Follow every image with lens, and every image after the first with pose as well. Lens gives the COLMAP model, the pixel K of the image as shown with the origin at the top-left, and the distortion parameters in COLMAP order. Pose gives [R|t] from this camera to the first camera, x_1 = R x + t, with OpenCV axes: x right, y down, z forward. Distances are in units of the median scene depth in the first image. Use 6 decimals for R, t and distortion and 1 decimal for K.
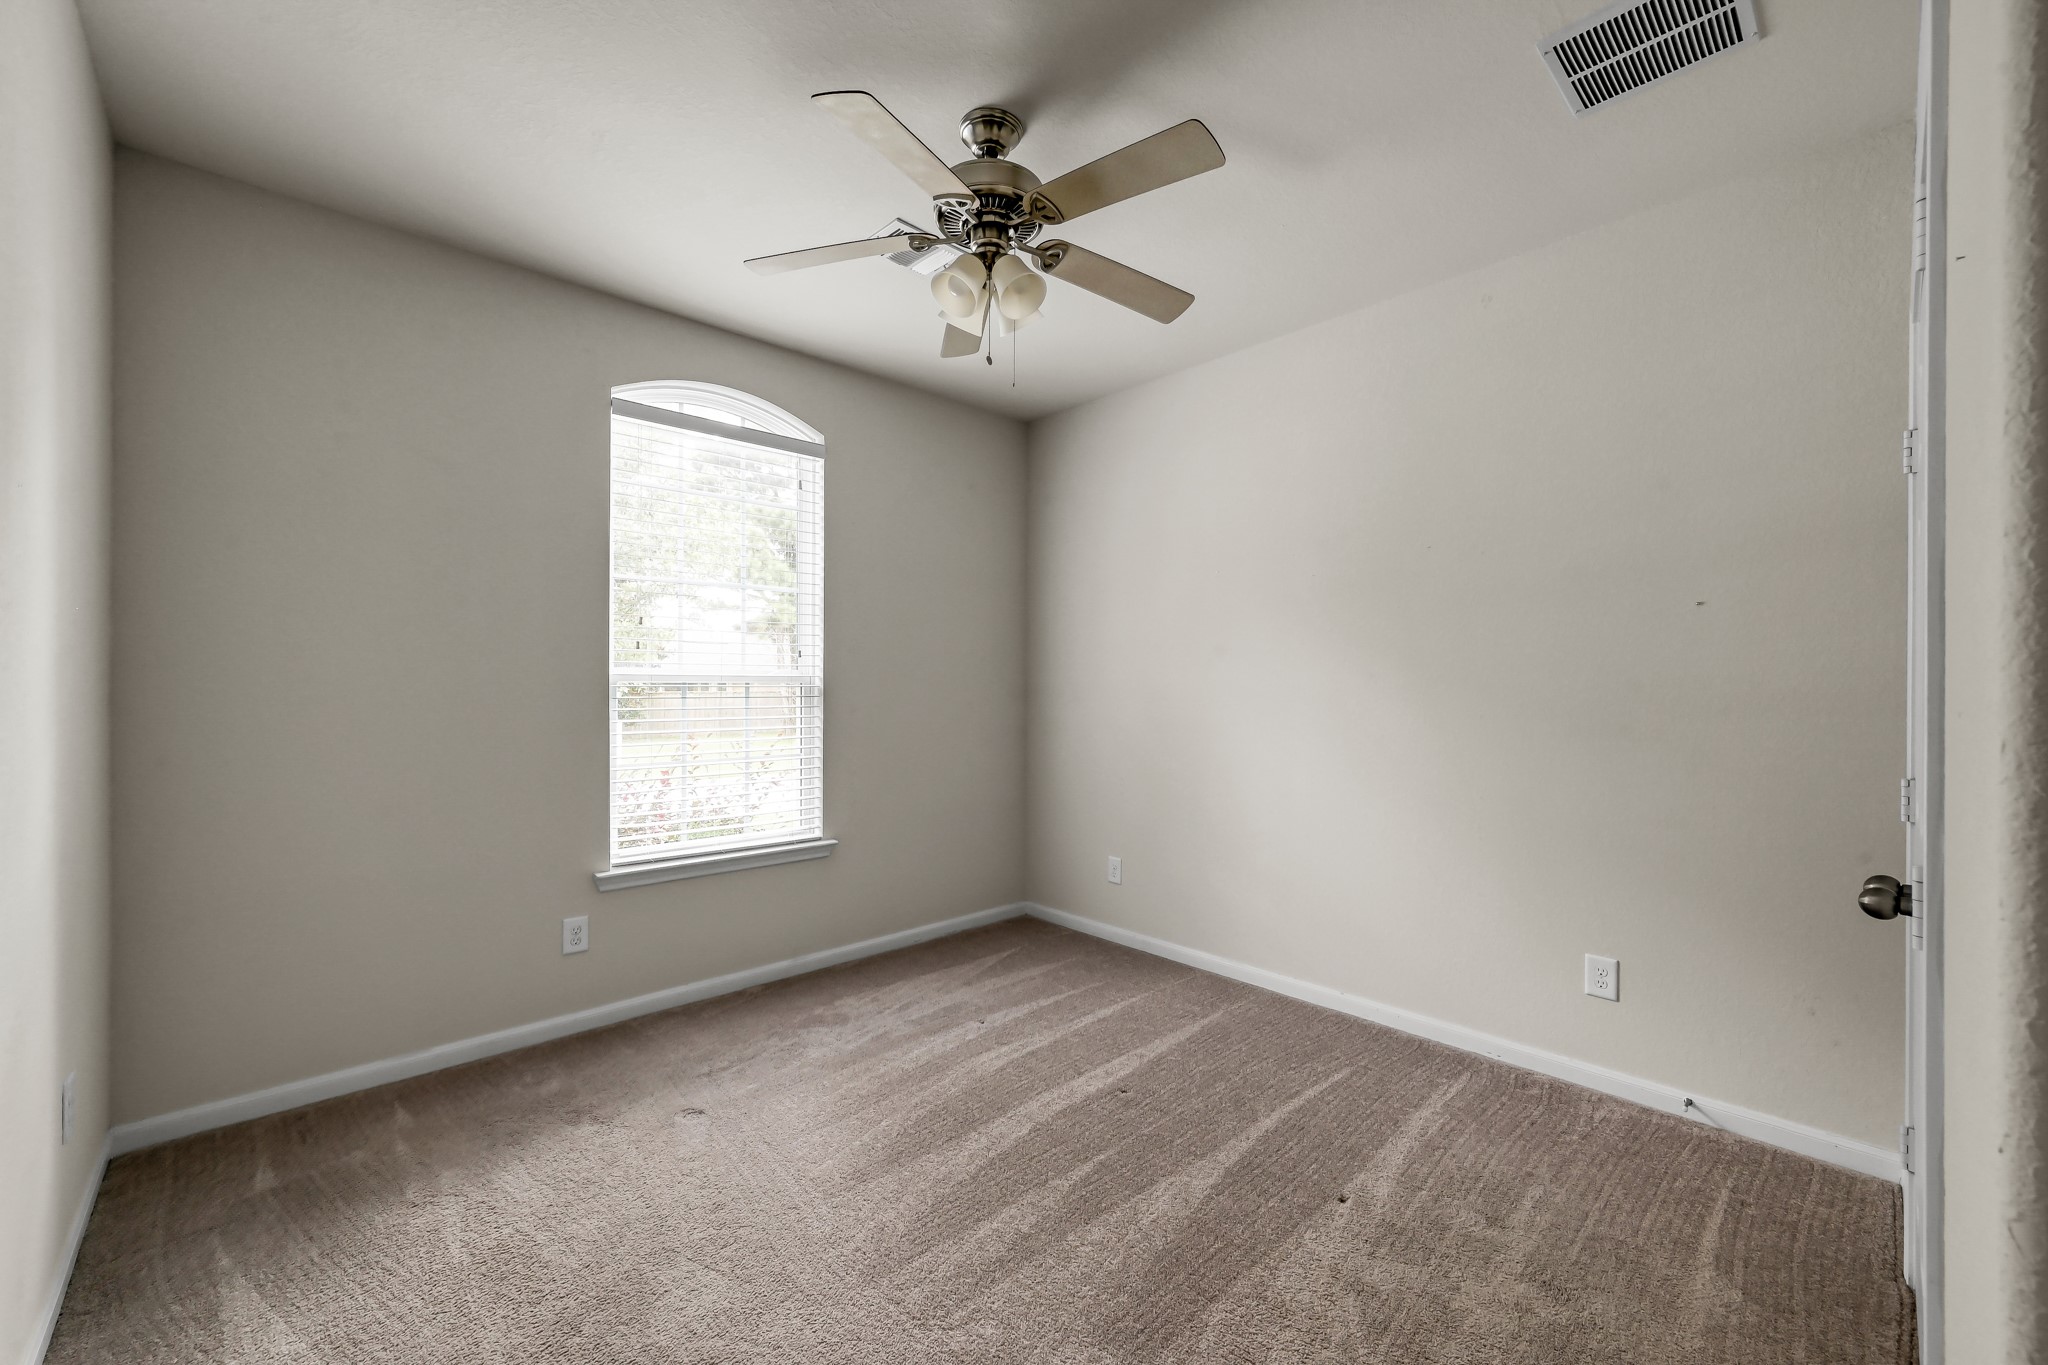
lens RADIAL K [[813.8, 0, 1024.0], [0, 813.8, 682.5], [0, 0, 1]] dist [0.000357, 0.000140]
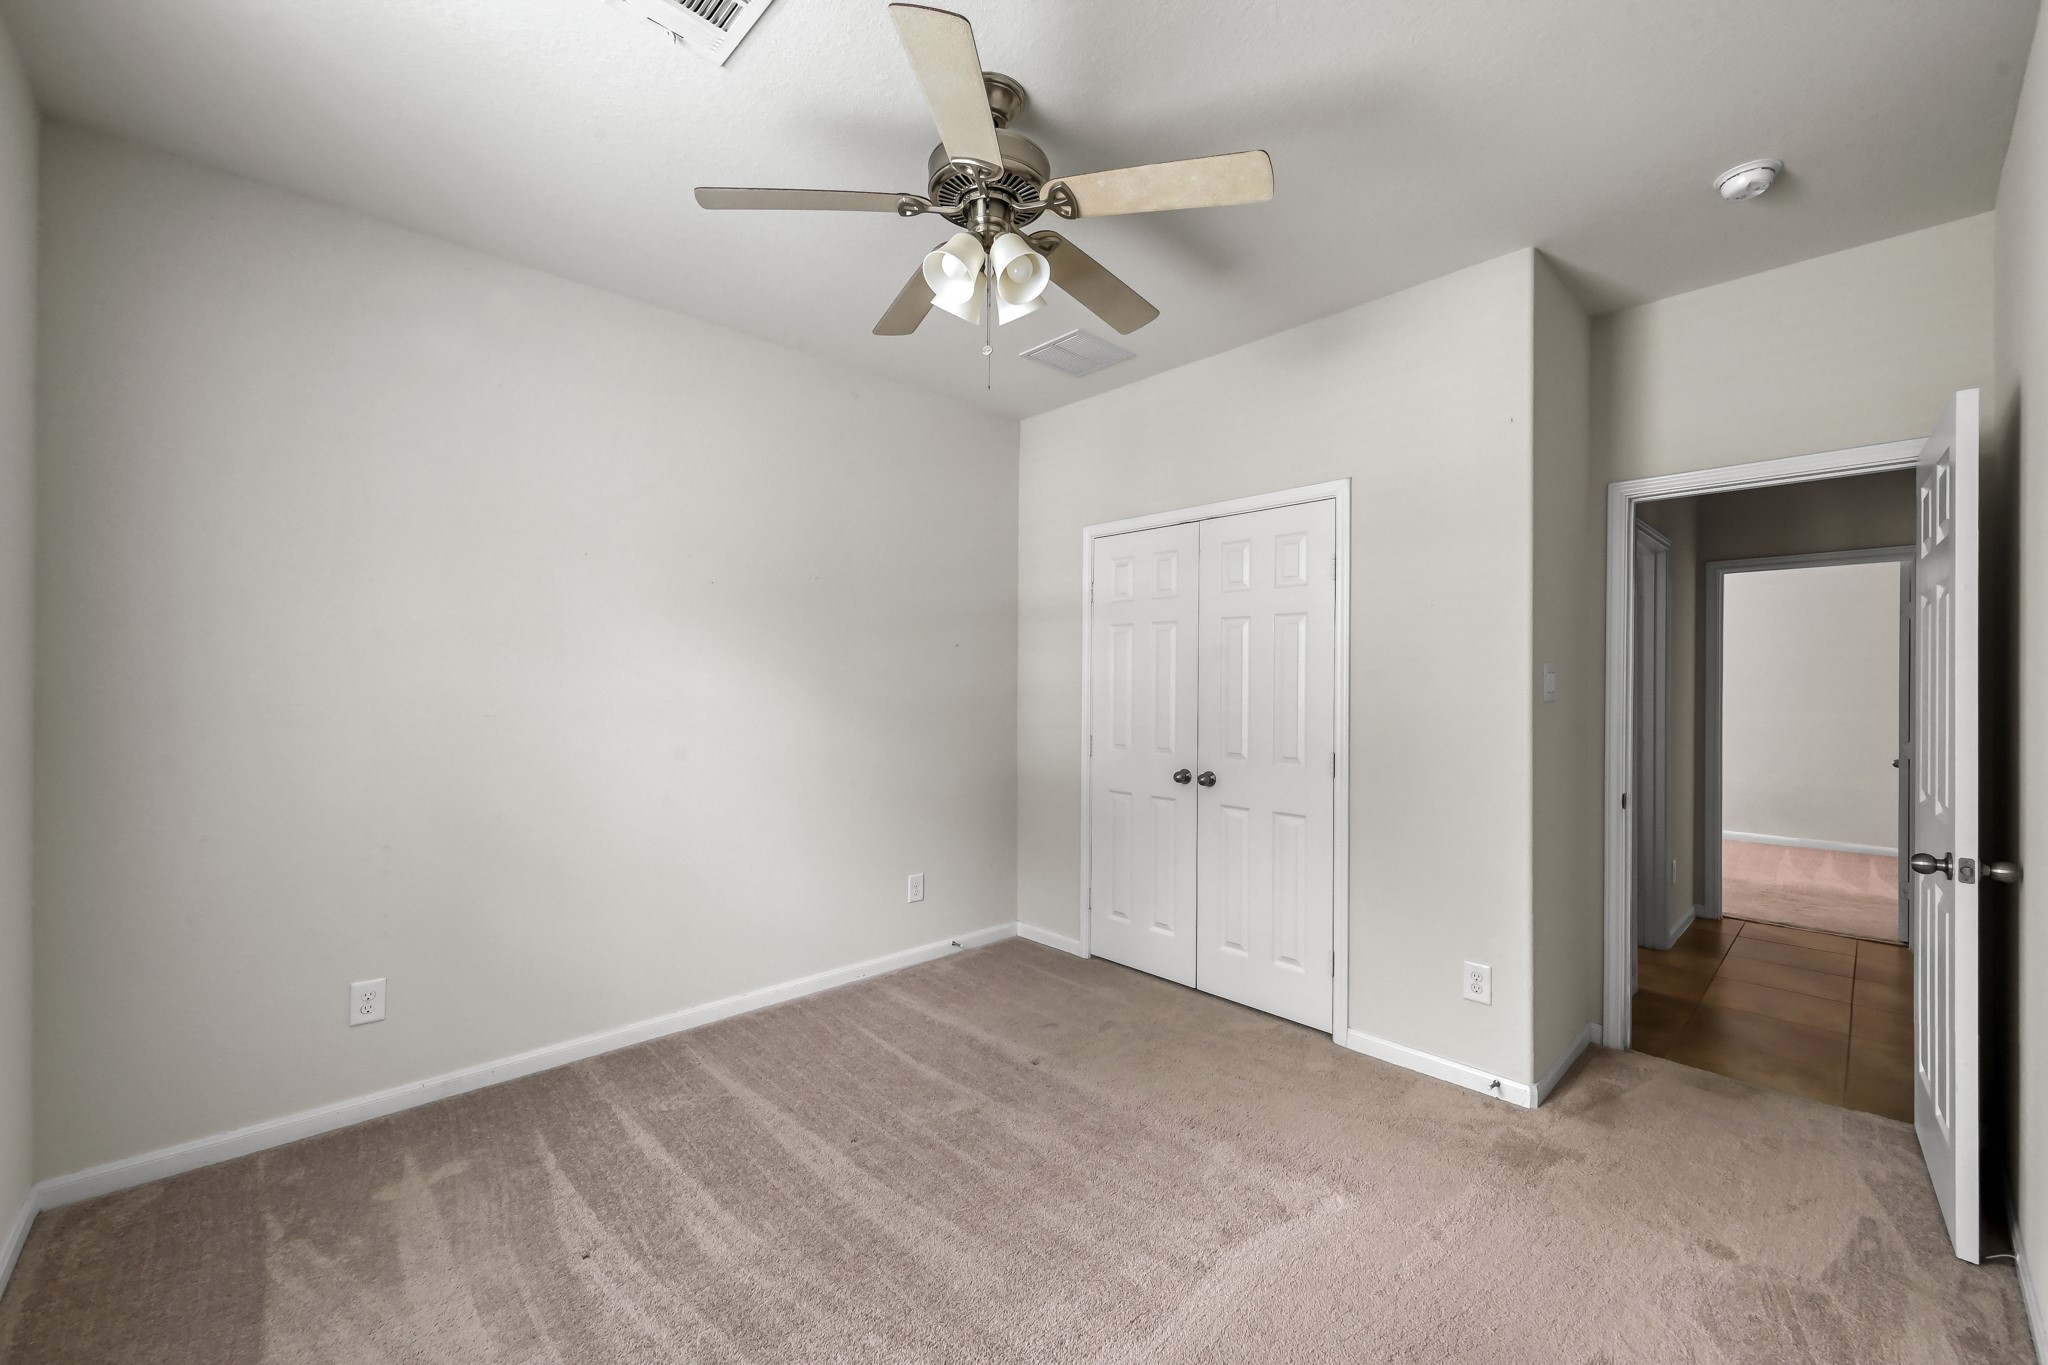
lens RADIAL K [[813.8, 0, 1024.0], [0, 813.8, 682.5], [0, 0, 1]] dist [0.000357, 0.000140]
pose [[-0.002586, 0.002863, 0.999993, -0.693675], [0.002115, 0.999994, -0.002858, -0.009279], [-0.999994, 0.002107, -0.002592, 0.705782]]
